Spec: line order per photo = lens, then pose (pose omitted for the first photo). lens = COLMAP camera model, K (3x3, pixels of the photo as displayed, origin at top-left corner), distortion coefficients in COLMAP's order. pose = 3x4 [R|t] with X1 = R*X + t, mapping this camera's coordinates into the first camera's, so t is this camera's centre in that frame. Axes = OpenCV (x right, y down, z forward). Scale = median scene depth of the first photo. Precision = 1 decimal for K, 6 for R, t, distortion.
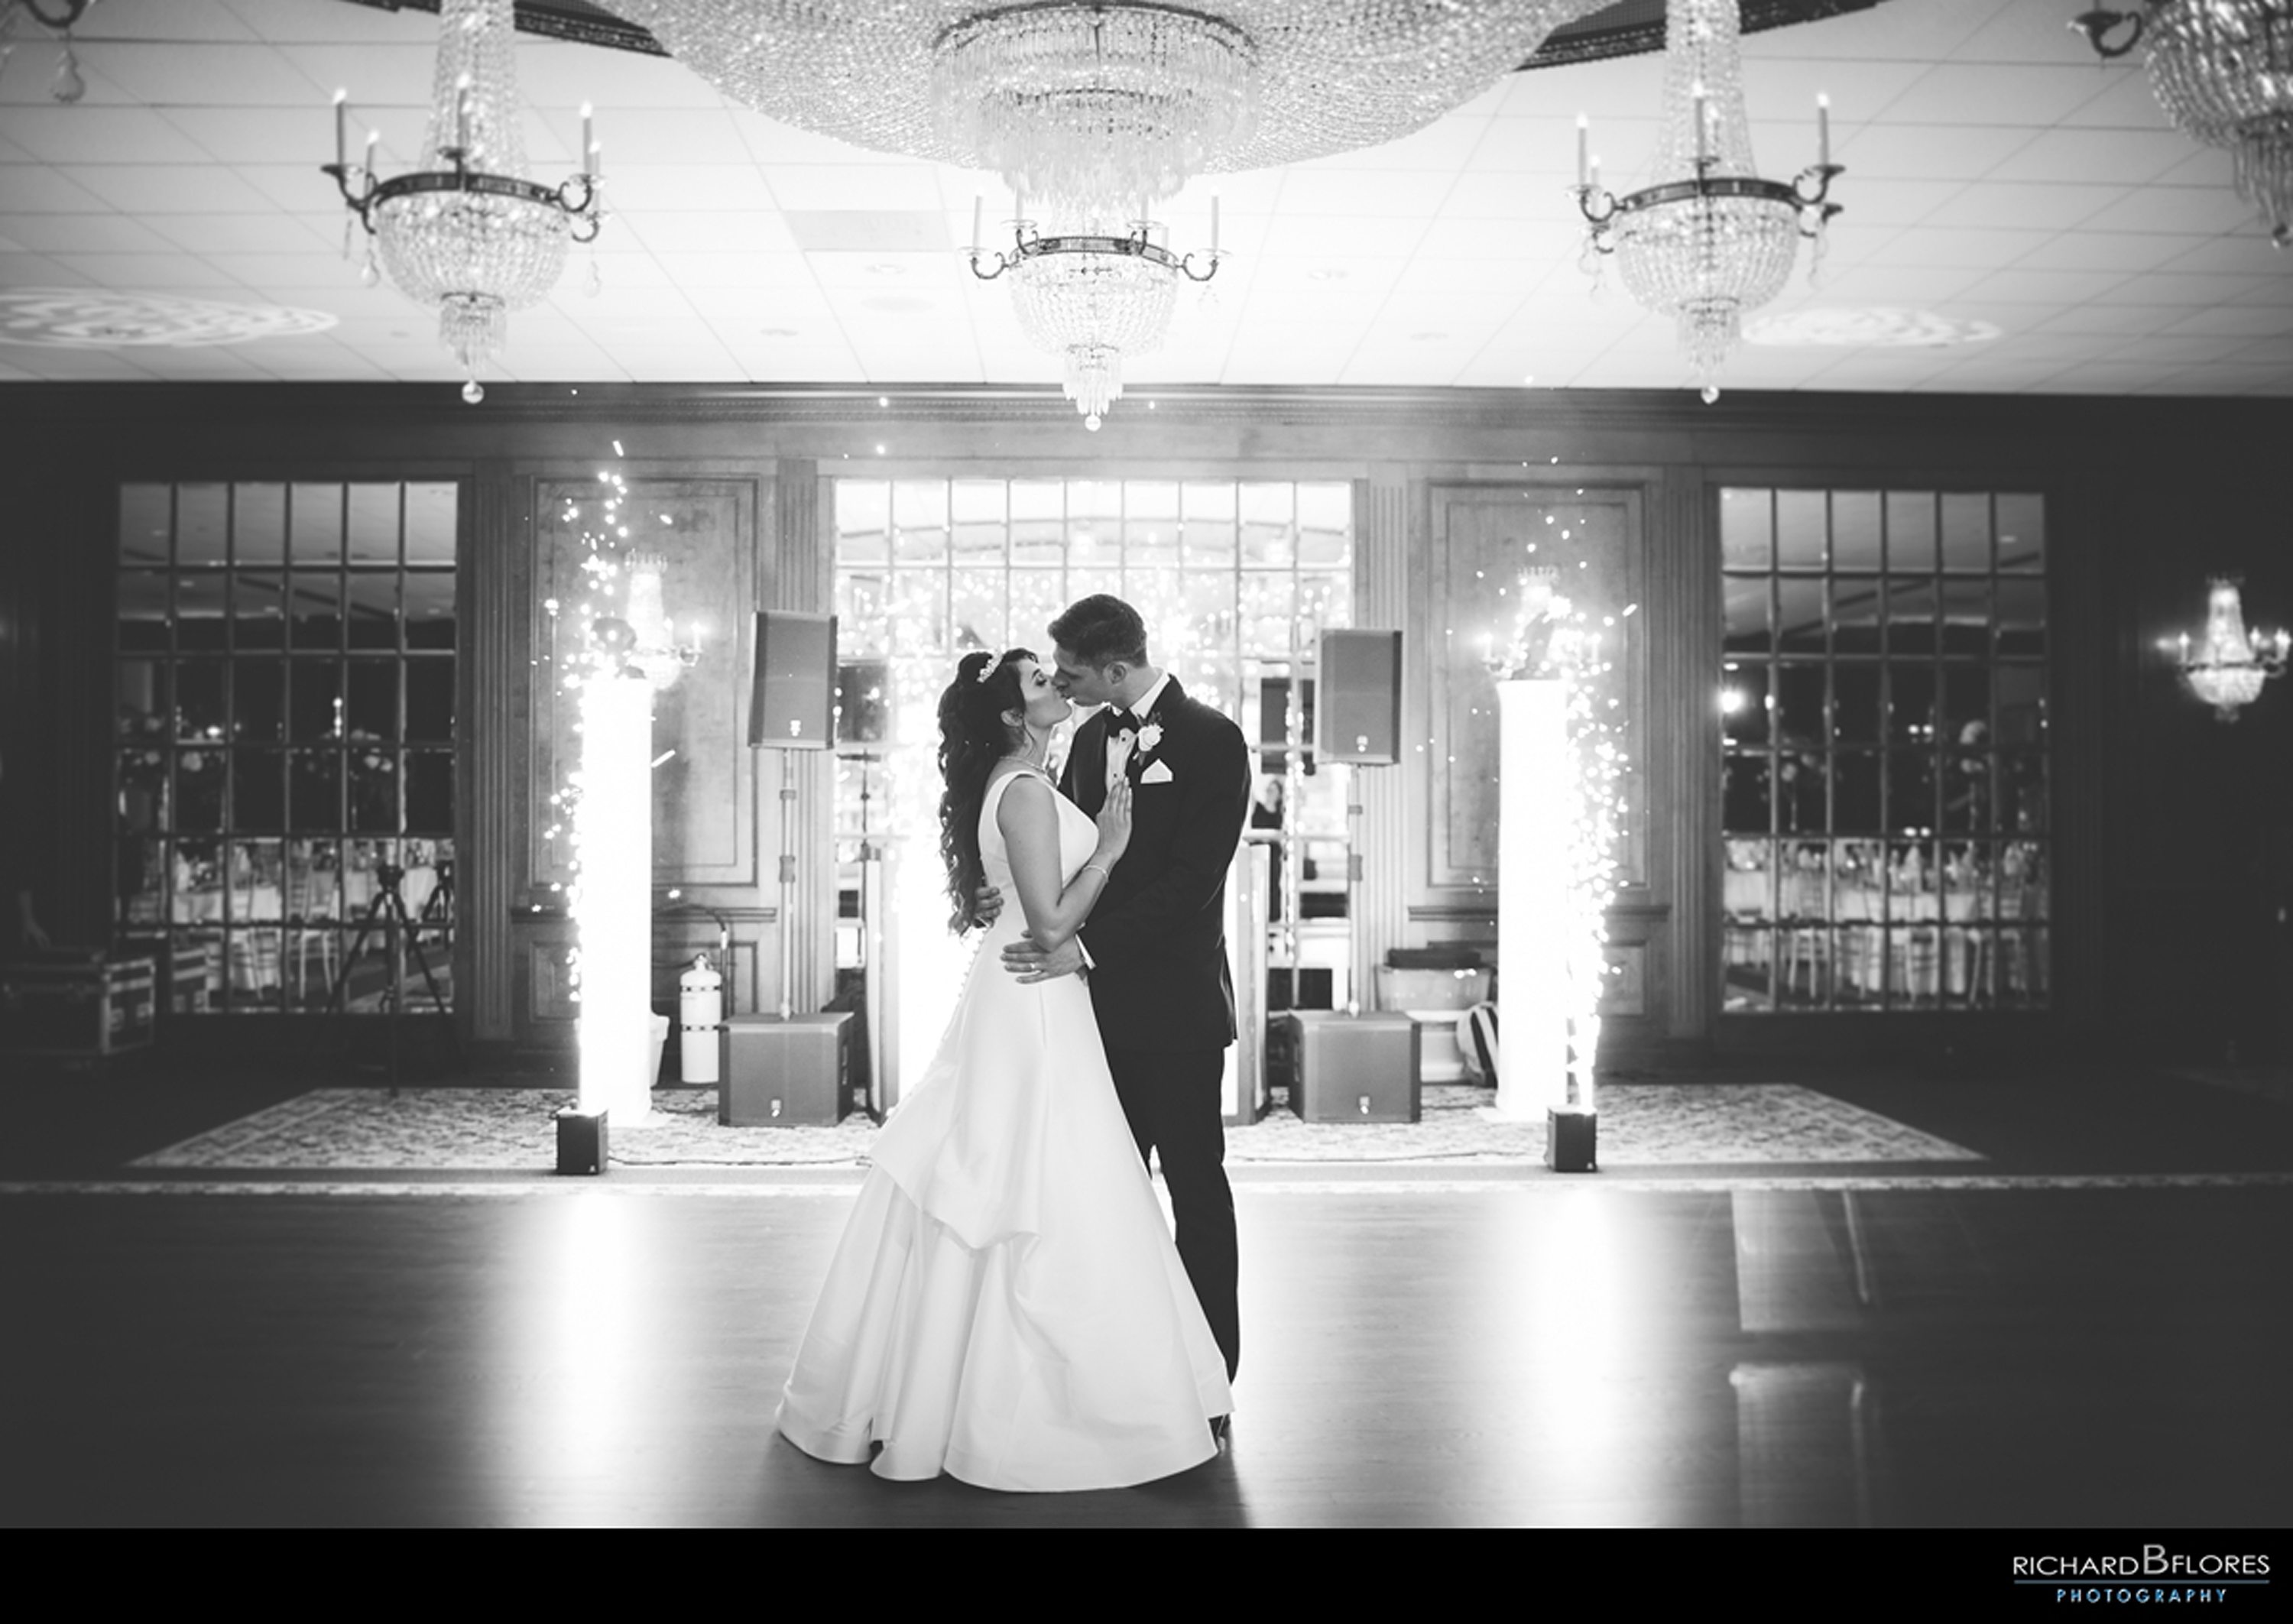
lens RADIAL K [[2219.2, 0, 1151.3], [0, 2219.2, 736.9], [0, 0, 1]] dist [-0.101085, 0.164600]
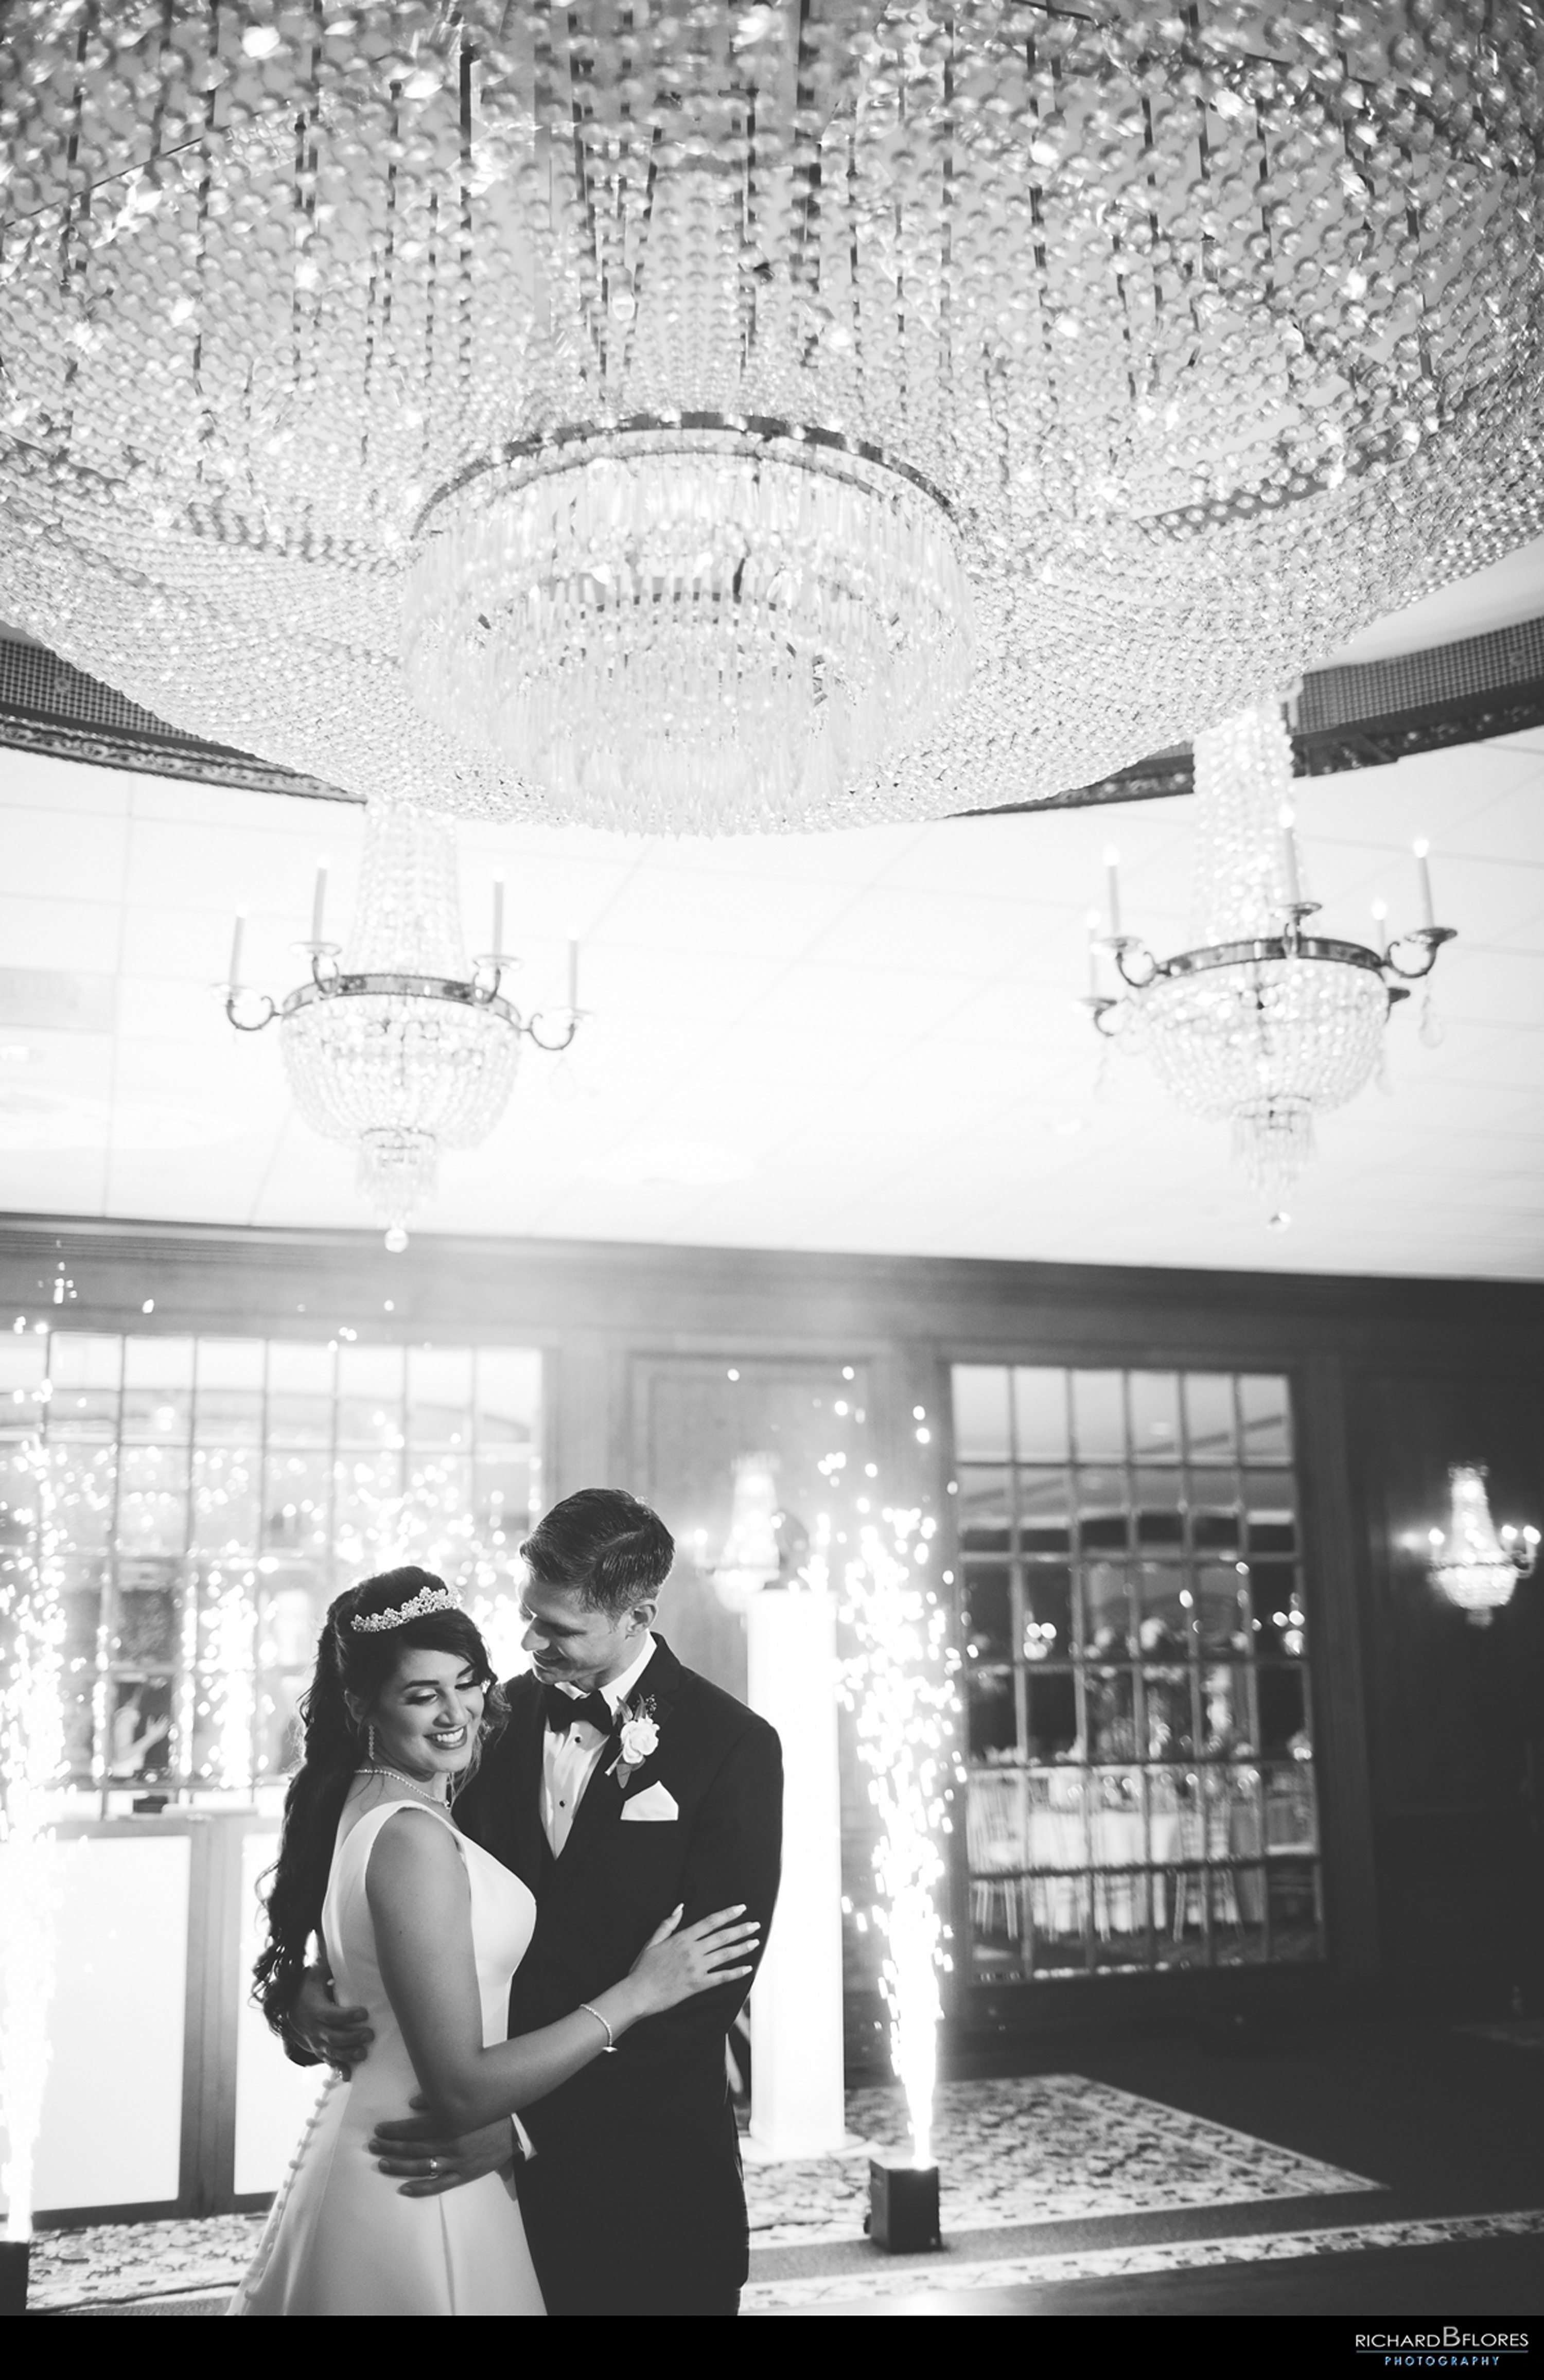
lens RADIAL K [[2218.7, 0, 772.0], [0, 2218.7, 1190.0], [0, 0, 1]] dist [-0.062279, 0.109942]
pose [[0.962622, 0.042048, 0.267565, -0.068126], [0.009971, 0.981705, -0.190147, -0.016760], [-0.270665, 0.185707, 0.944592, 0.211408]]
